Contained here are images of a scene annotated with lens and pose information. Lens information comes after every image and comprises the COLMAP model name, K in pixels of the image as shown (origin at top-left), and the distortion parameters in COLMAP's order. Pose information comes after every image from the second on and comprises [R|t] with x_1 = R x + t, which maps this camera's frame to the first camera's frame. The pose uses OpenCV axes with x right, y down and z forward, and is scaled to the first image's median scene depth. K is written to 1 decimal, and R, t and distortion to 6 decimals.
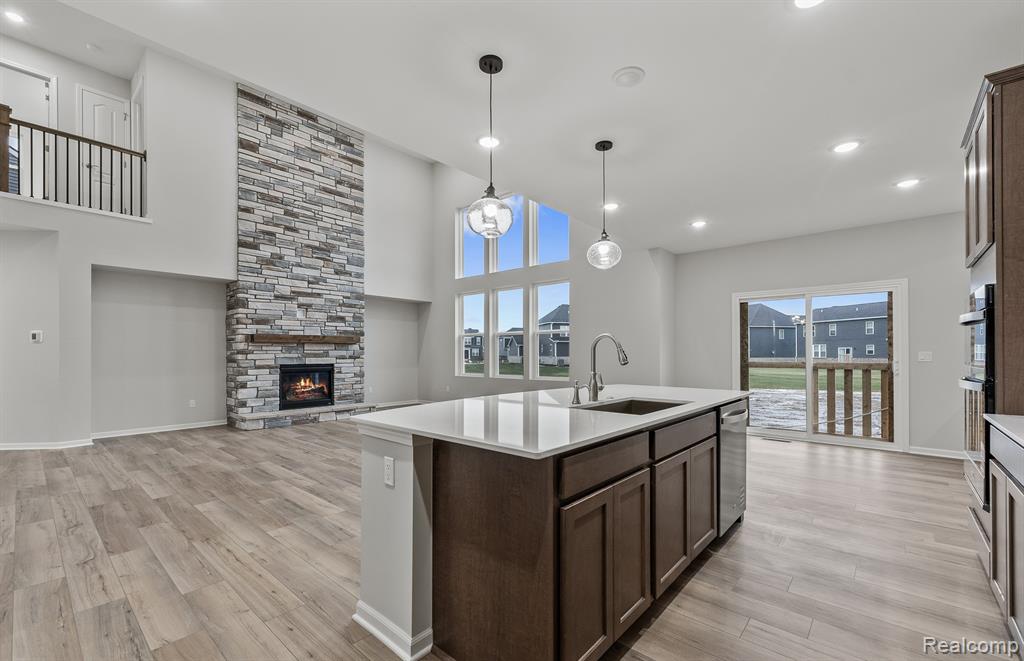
lens RADIAL K [[427.7, 0, 511.4], [0, 427.7, 347.8], [0, 0, 1]] dist [0.011480, 0.000181]
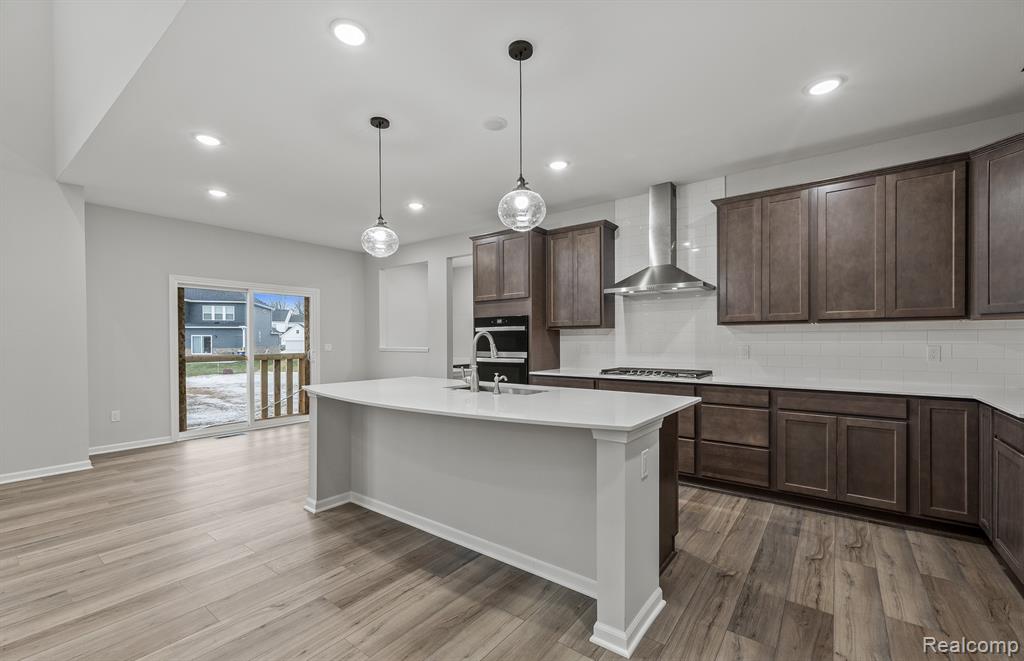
lens RADIAL K [[427.2, 0, 524.2], [0, 427.2, 343.5], [0, 0, 1]] dist [0.001243, 0.000009]
pose [[-0.090169, -0.006026, 0.995908, -0.314205], [-0.006860, 0.999962, 0.005430, -0.003089], [-0.995903, -0.006342, -0.090207, 0.336247]]
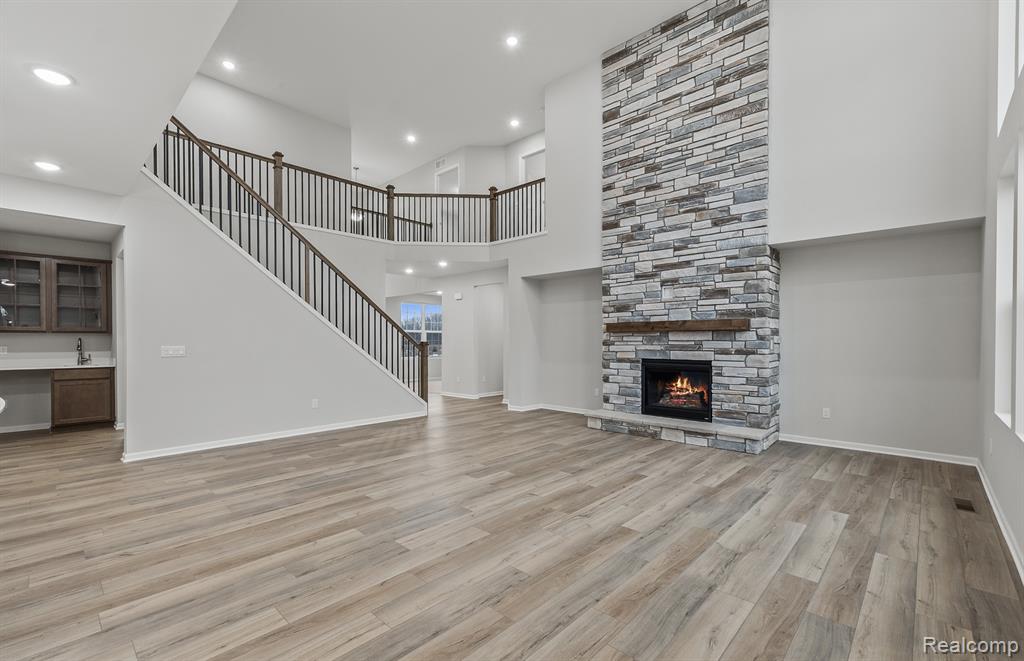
lens RADIAL K [[441.3, 0, 524.2], [0, 441.3, 342.5], [0, 0, 1]] dist [0.008699, -0.000123]
pose [[-0.019252, 0.005931, -0.999797, 0.308098], [0.011667, 0.999916, 0.005707, 0.000963], [0.999747, -0.011555, -0.019320, 0.784652]]
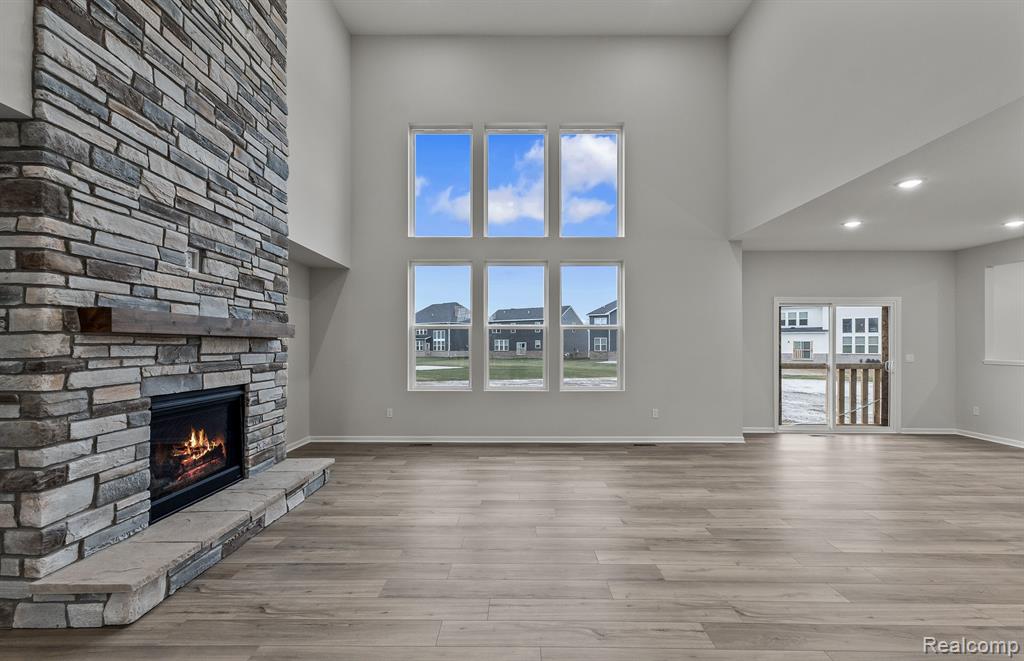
lens RADIAL K [[433.2, 0, 514.0], [0, 433.2, 344.5], [0, 0, 1]] dist [0.002854, -0.000158]
pose [[0.760327, 0.006068, 0.649512, -0.539536], [-0.011841, 0.999920, 0.004519, -0.009465], [-0.649433, -0.011127, 0.760338, 0.526484]]
